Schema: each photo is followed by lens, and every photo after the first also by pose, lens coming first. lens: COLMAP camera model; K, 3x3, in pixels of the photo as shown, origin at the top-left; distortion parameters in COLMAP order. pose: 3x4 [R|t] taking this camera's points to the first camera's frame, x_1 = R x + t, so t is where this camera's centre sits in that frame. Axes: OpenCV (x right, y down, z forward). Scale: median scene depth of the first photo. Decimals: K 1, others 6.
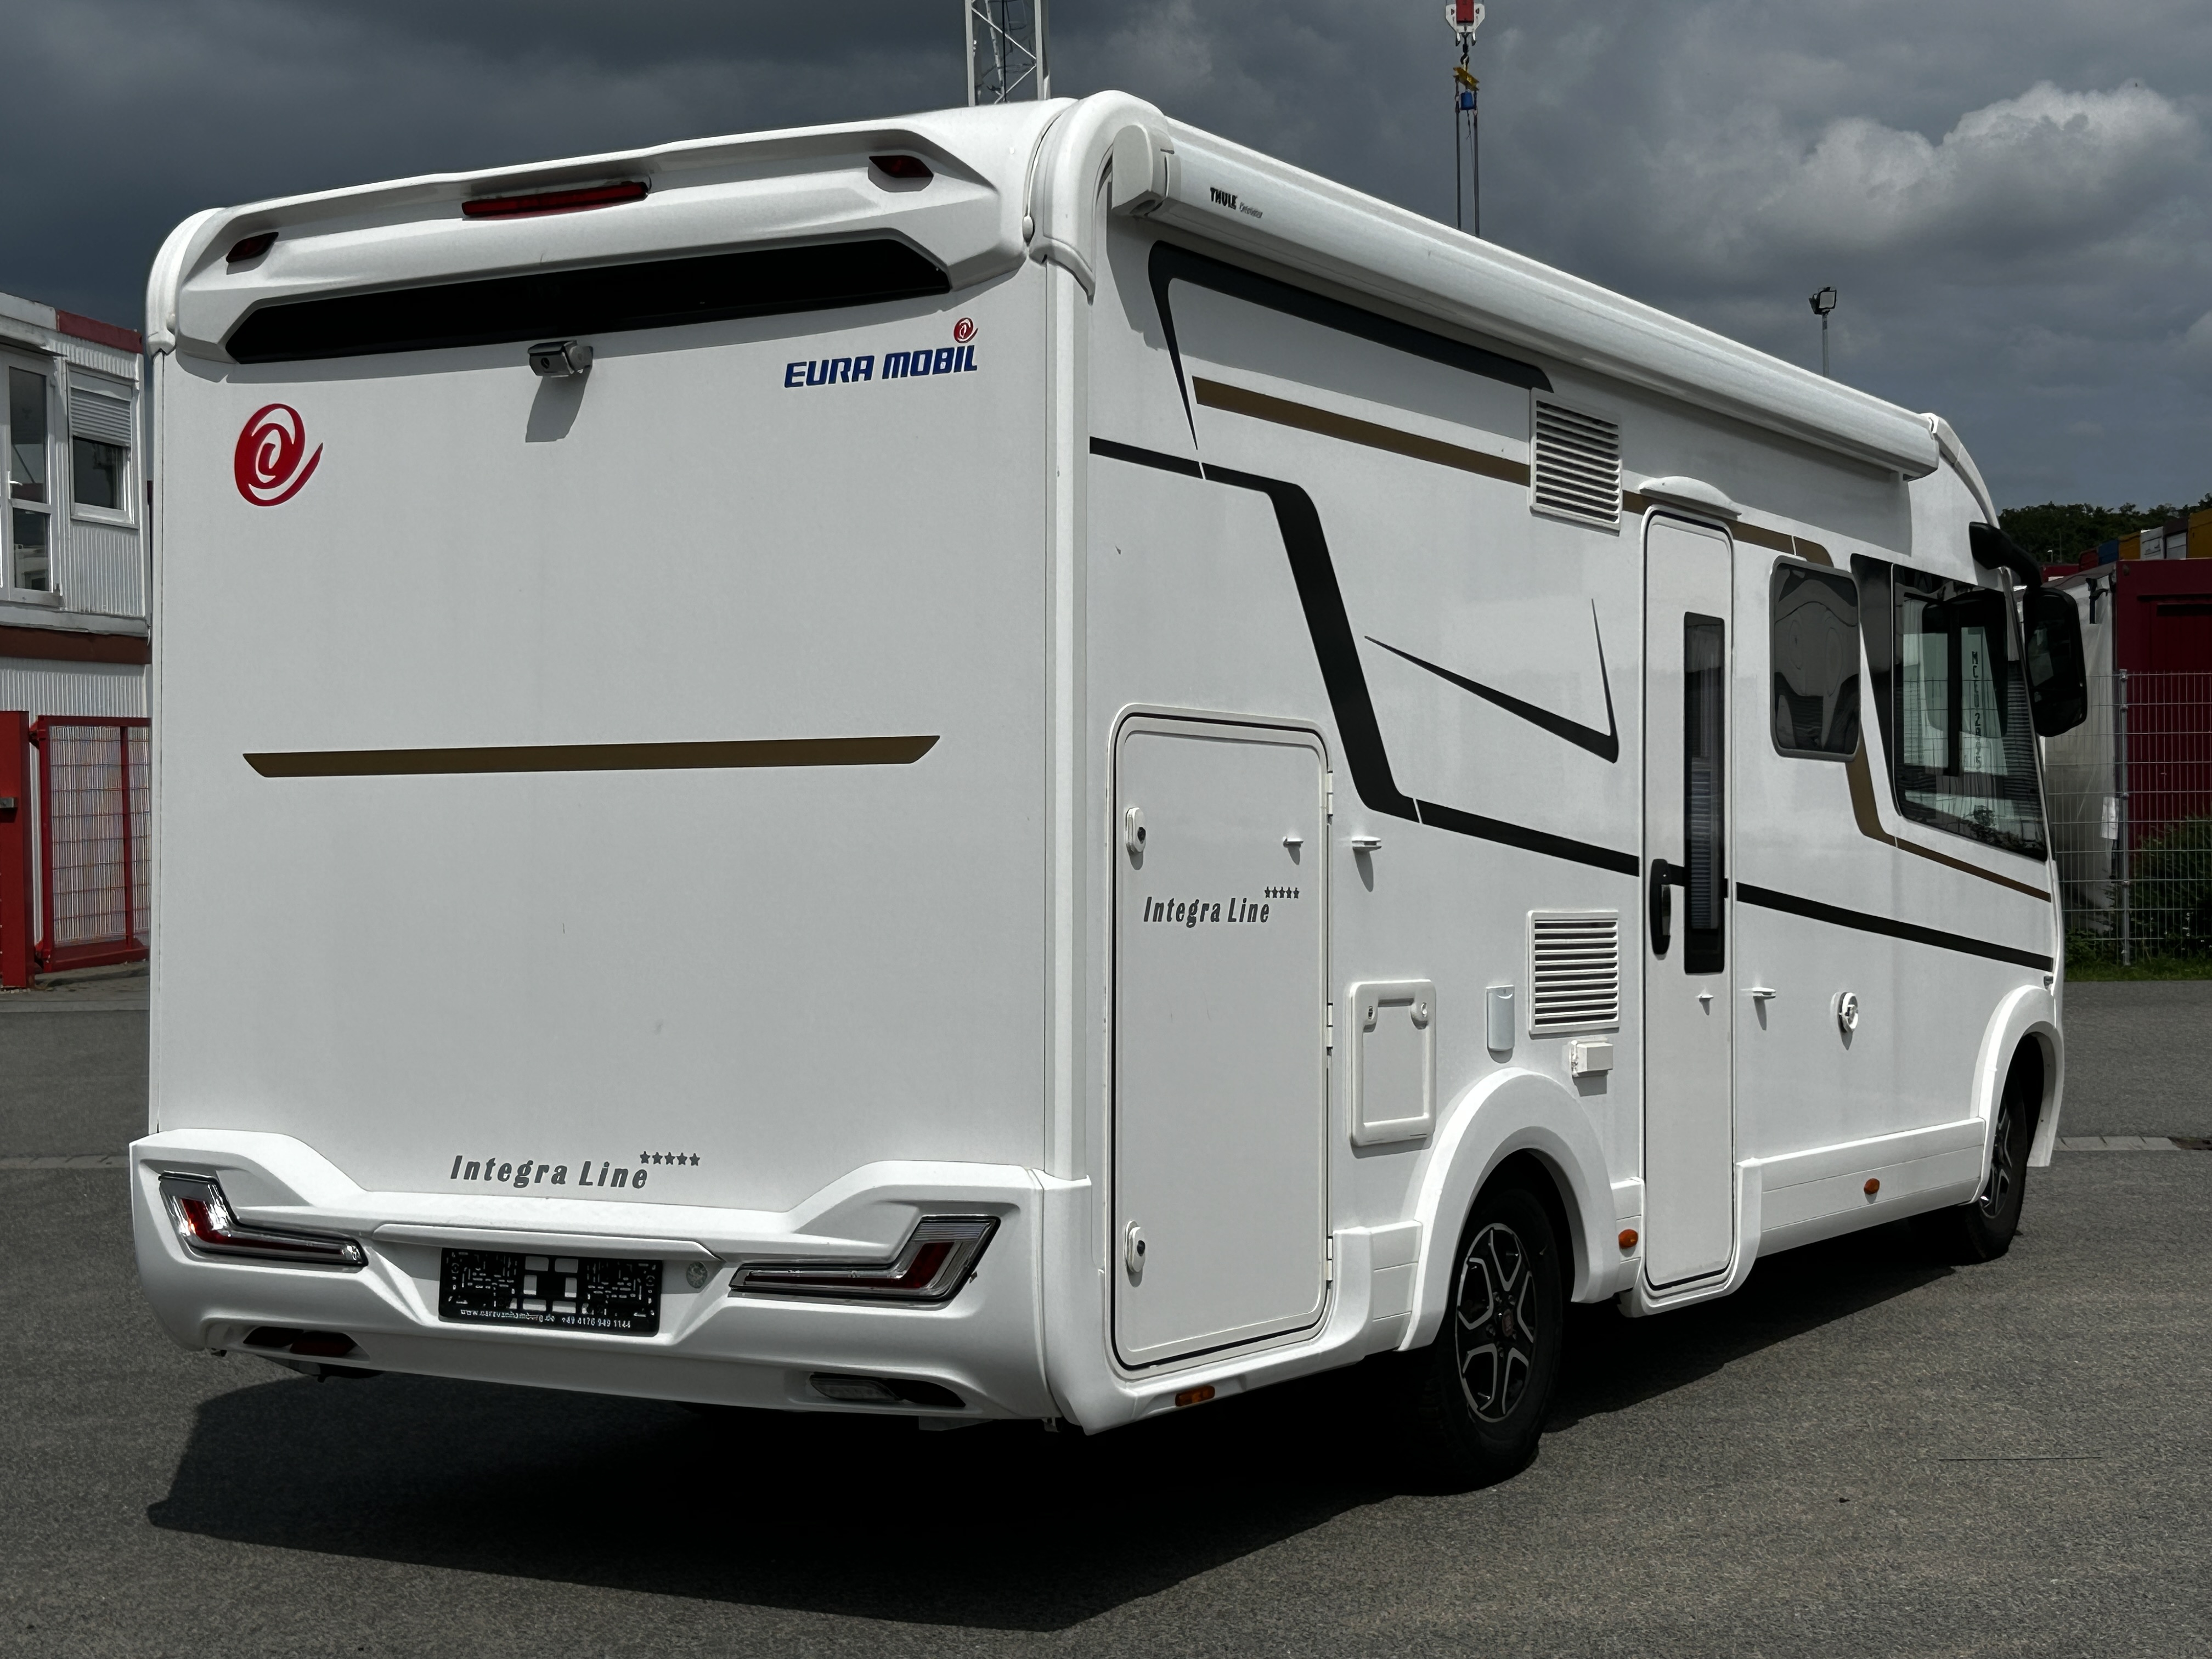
lens RADIAL K [[3385.3, 0, 1140.8], [0, 3385.3, 833.7], [0, 0, 1]] dist [0.270108, -1.071850]
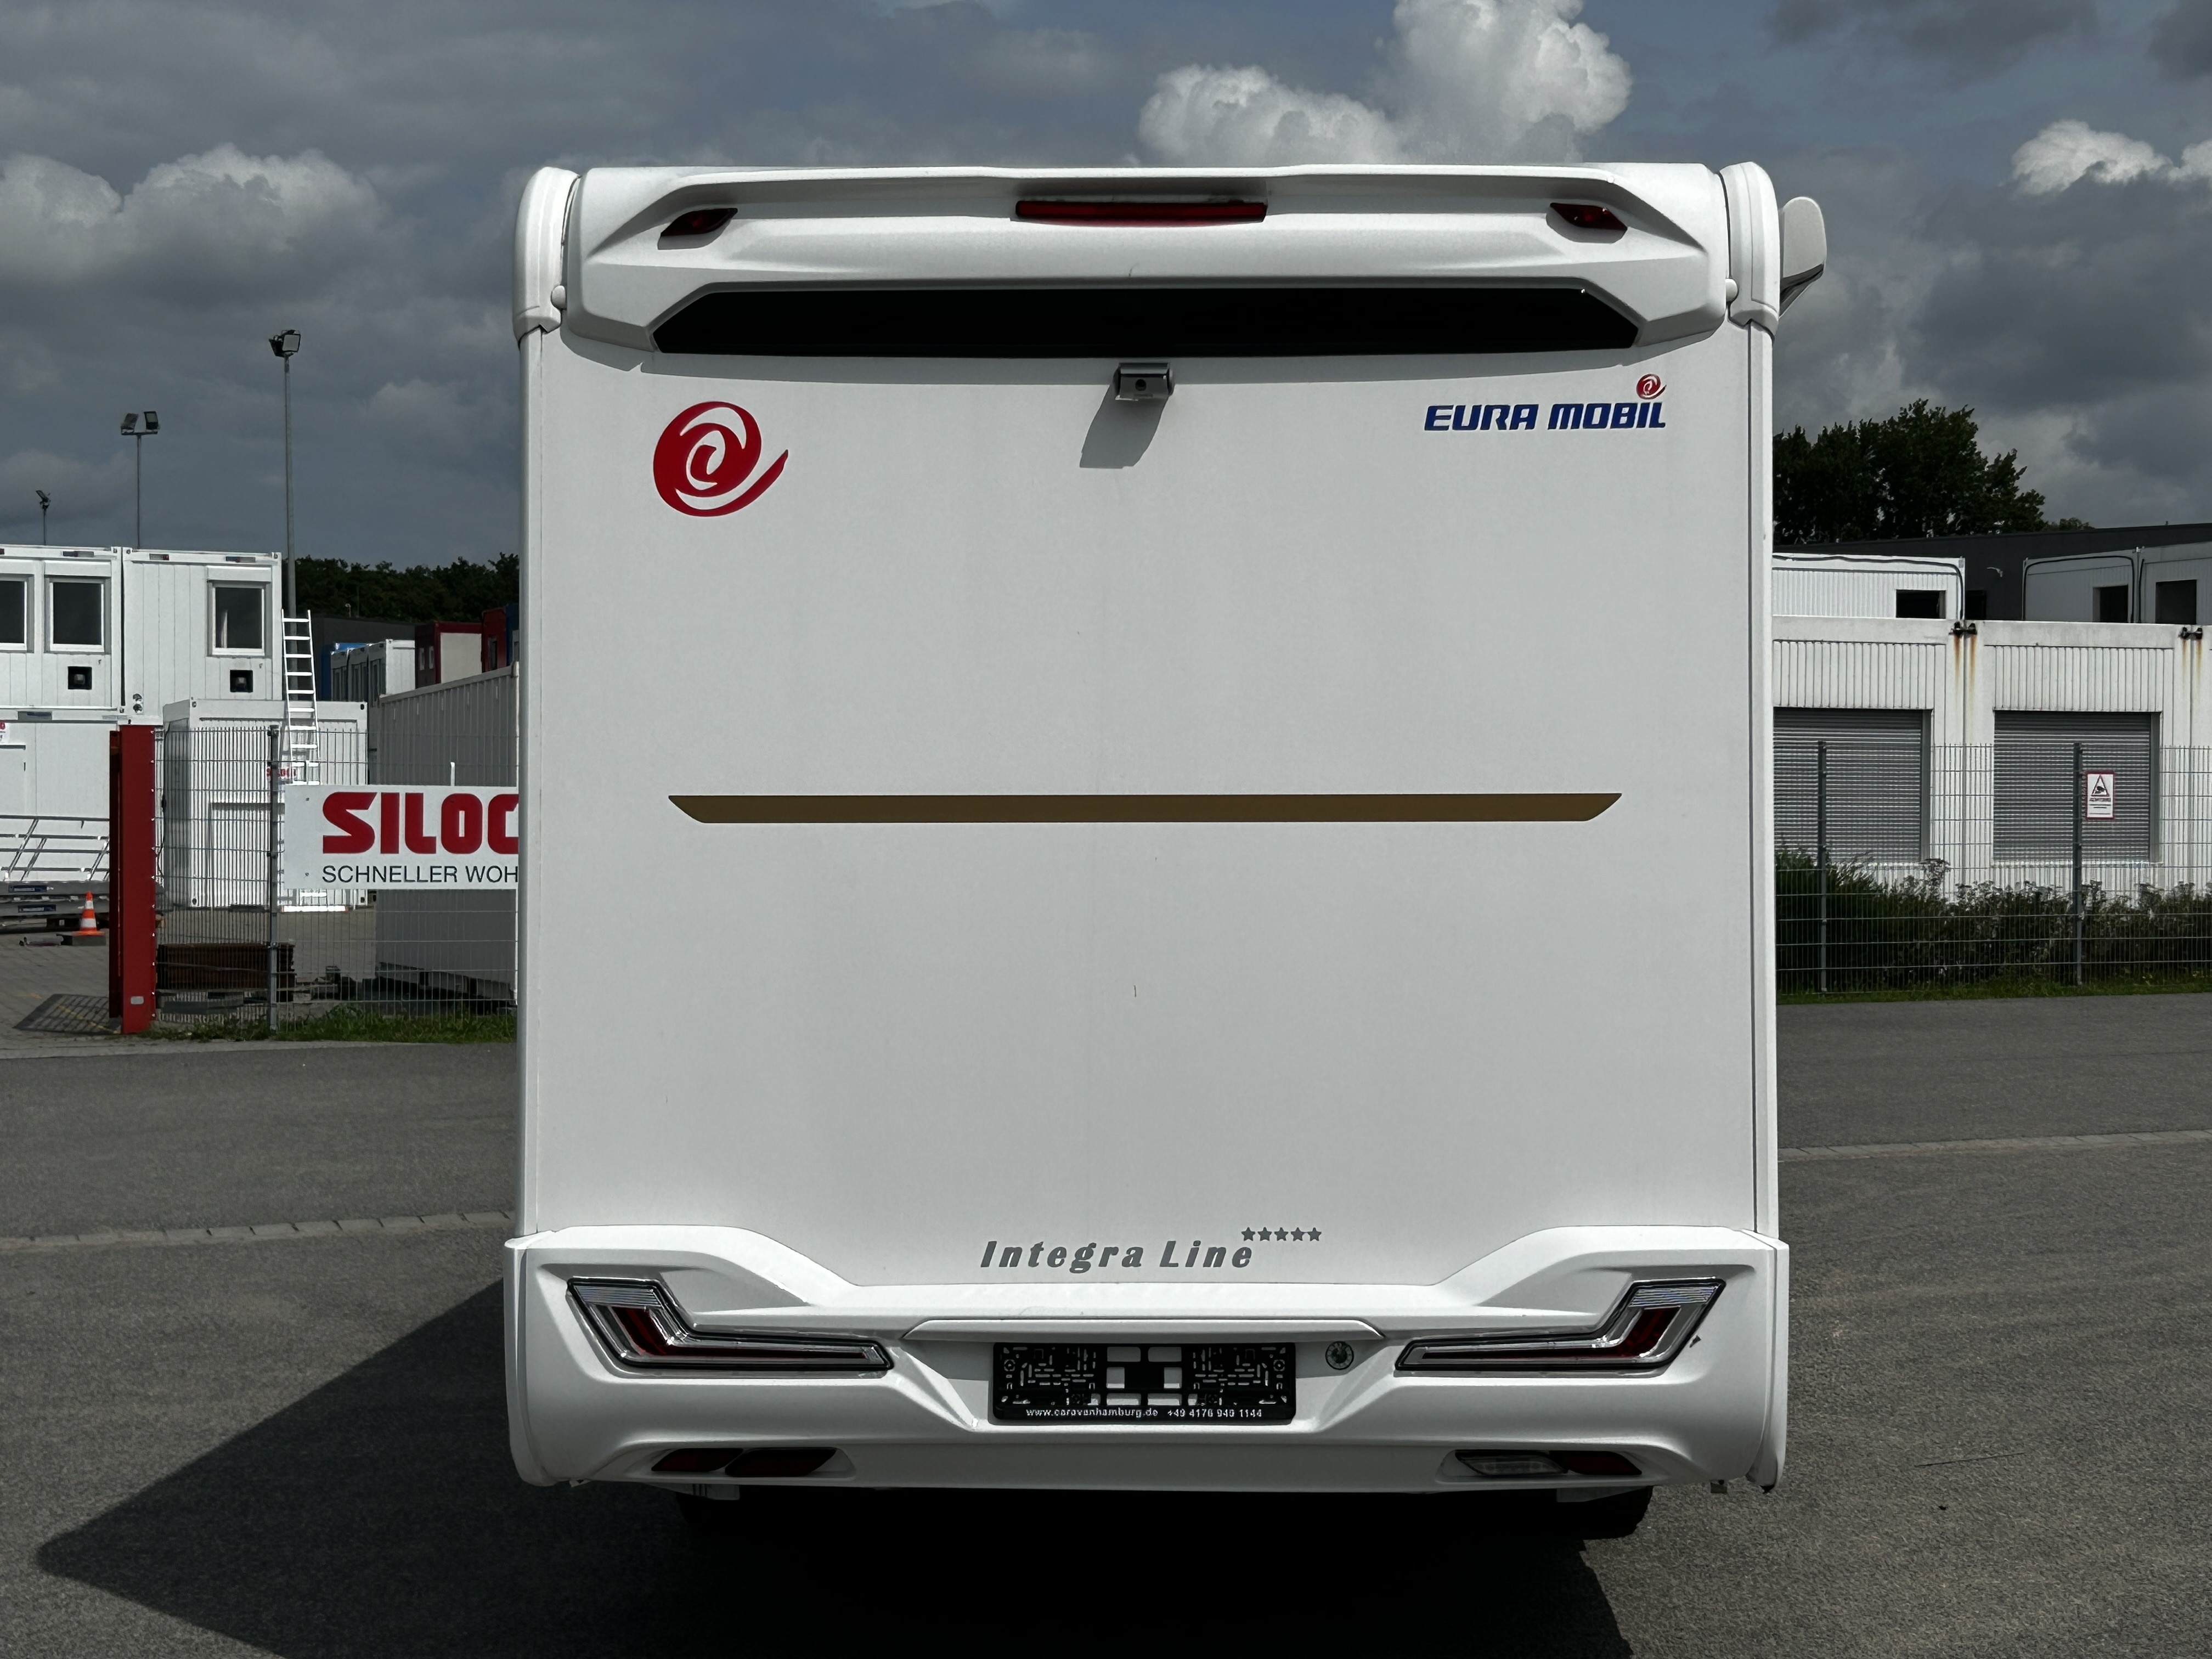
lens RADIAL K [[3385.3, 0, 1140.8], [0, 3385.3, 833.7], [0, 0, 1]] dist [0.270108, -1.071850]
pose [[0.870253, 0.014140, 0.492403, -0.626709], [-0.006872, 0.999839, -0.016568, 0.000106], [-0.492558, 0.011034, 0.870210, 0.194022]]
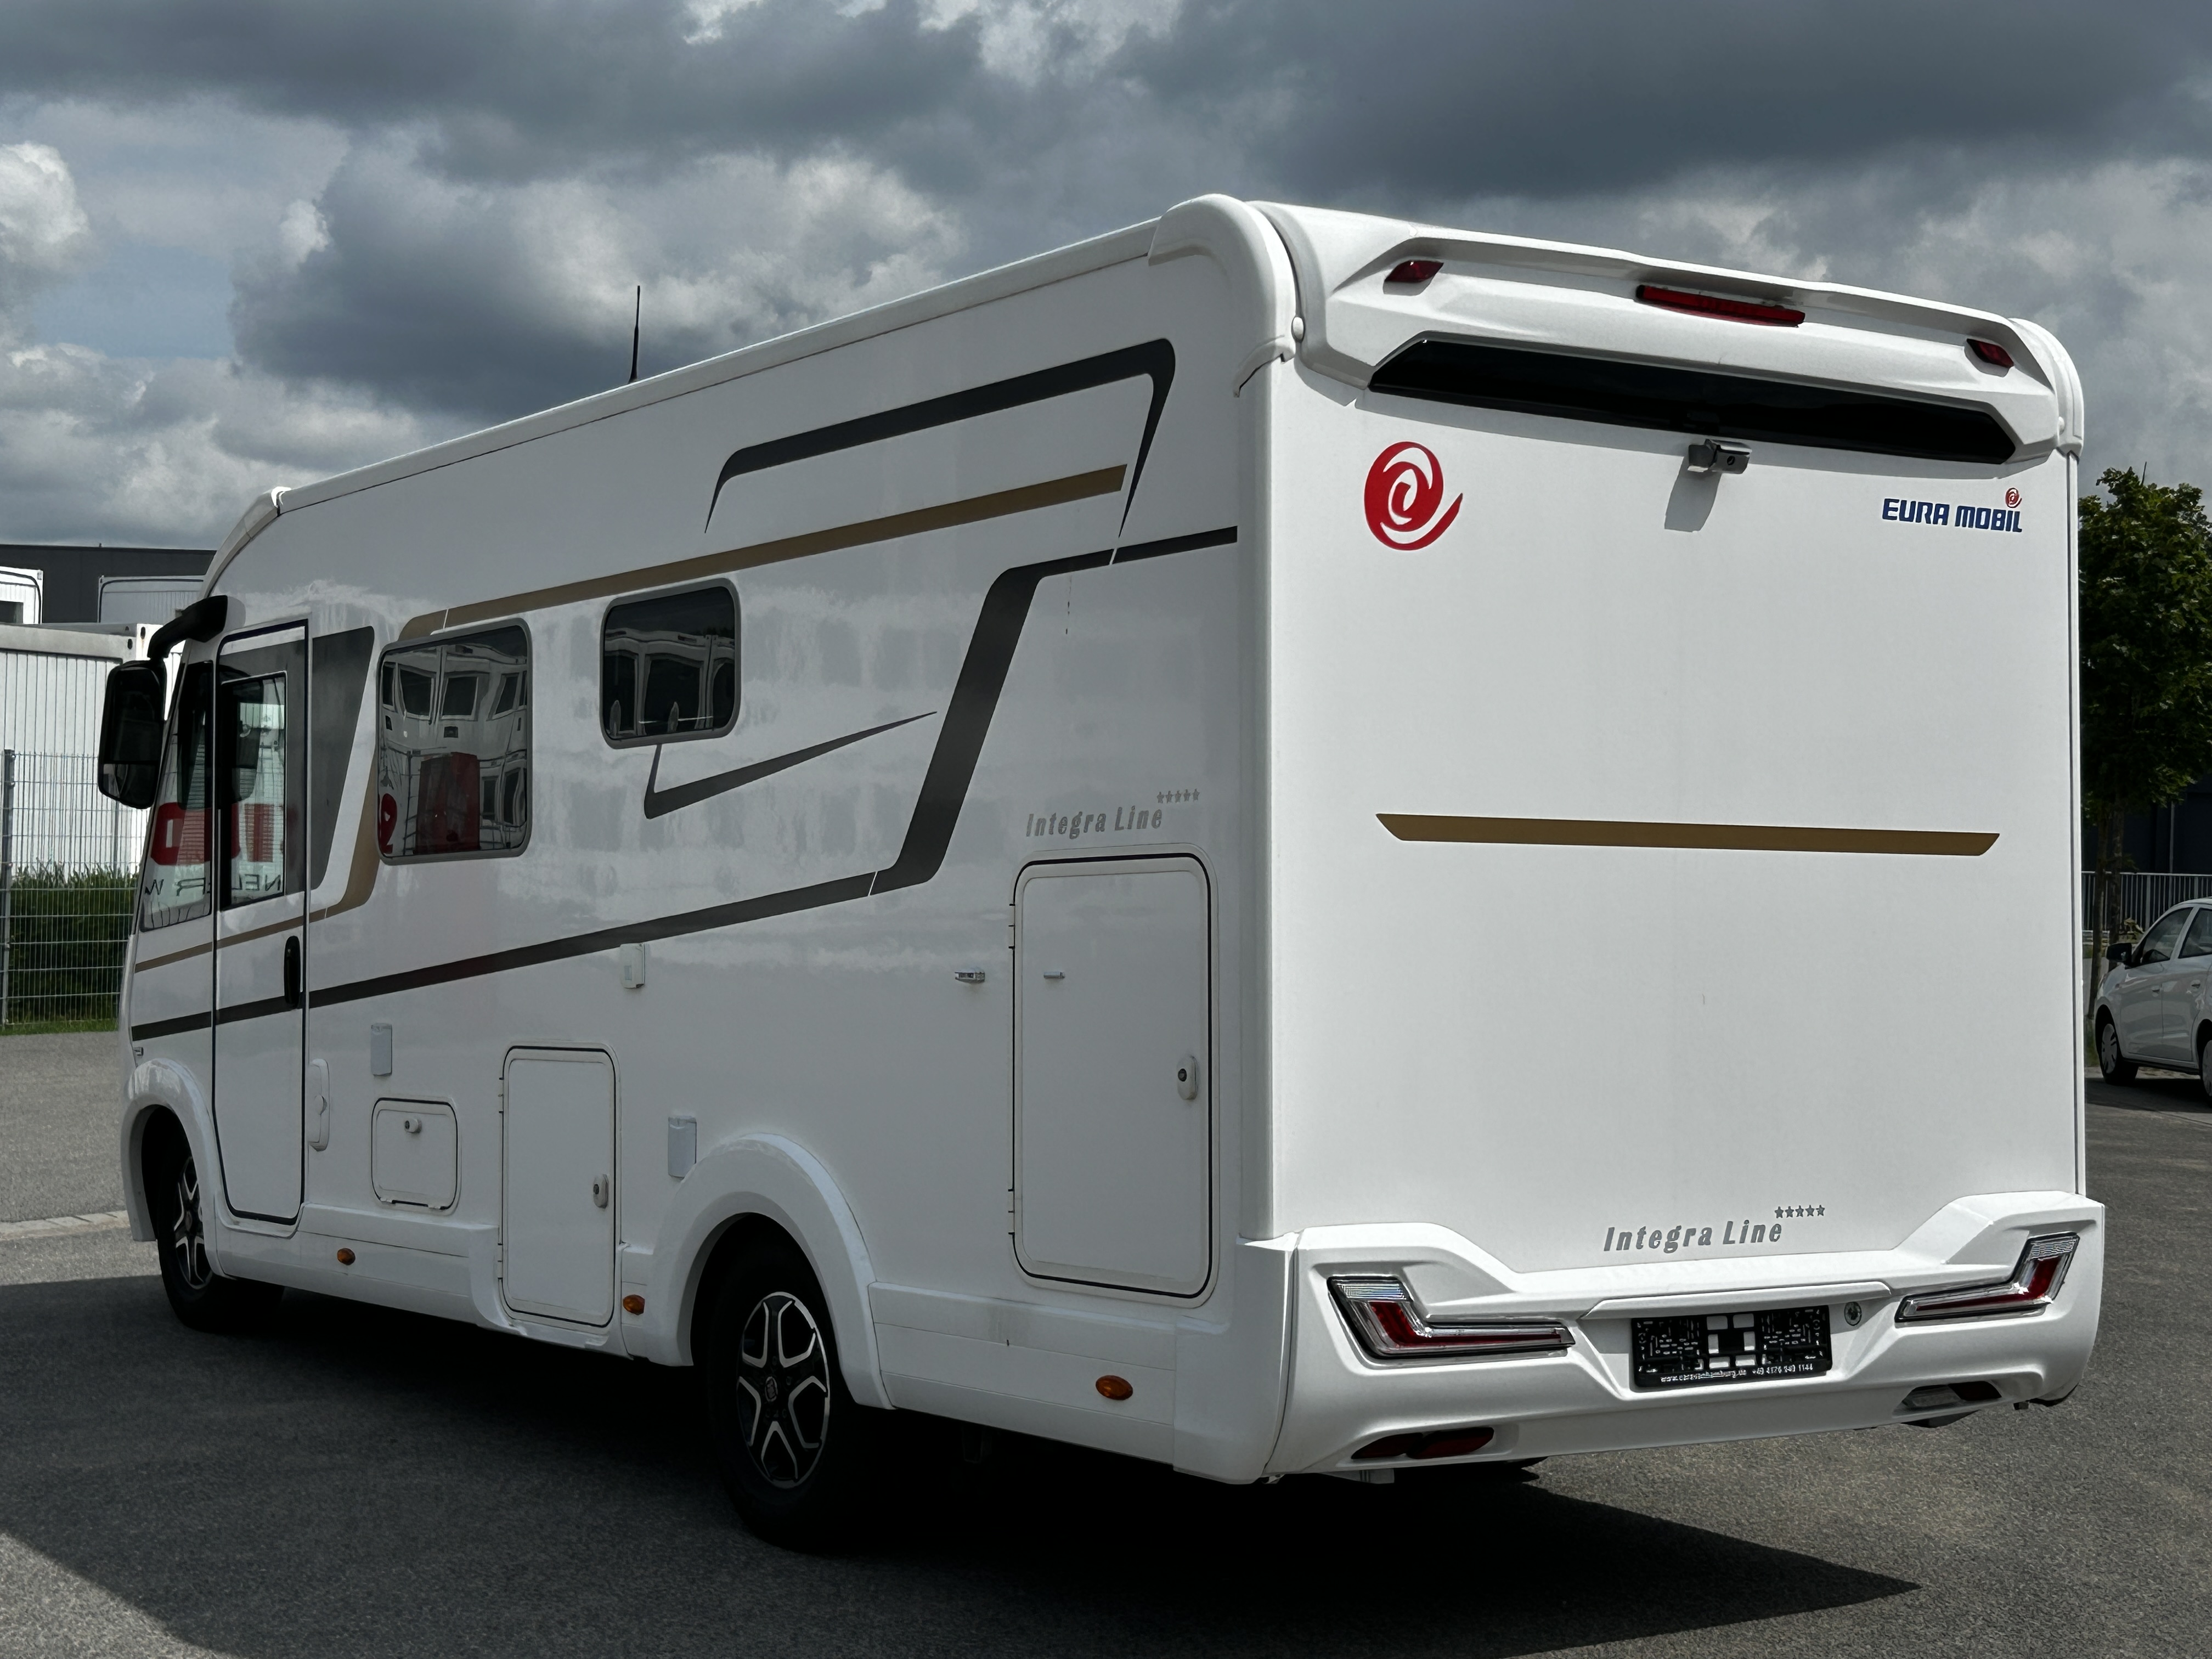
lens RADIAL K [[3385.3, 0, 1140.8], [0, 3385.3, 833.7], [0, 0, 1]] dist [0.270108, -1.071850]
pose [[0.415227, 0.034117, 0.909078, -1.195427], [-0.016038, 0.999416, -0.030182, 0.011443], [-0.909577, -0.002048, 0.415531, 0.726105]]
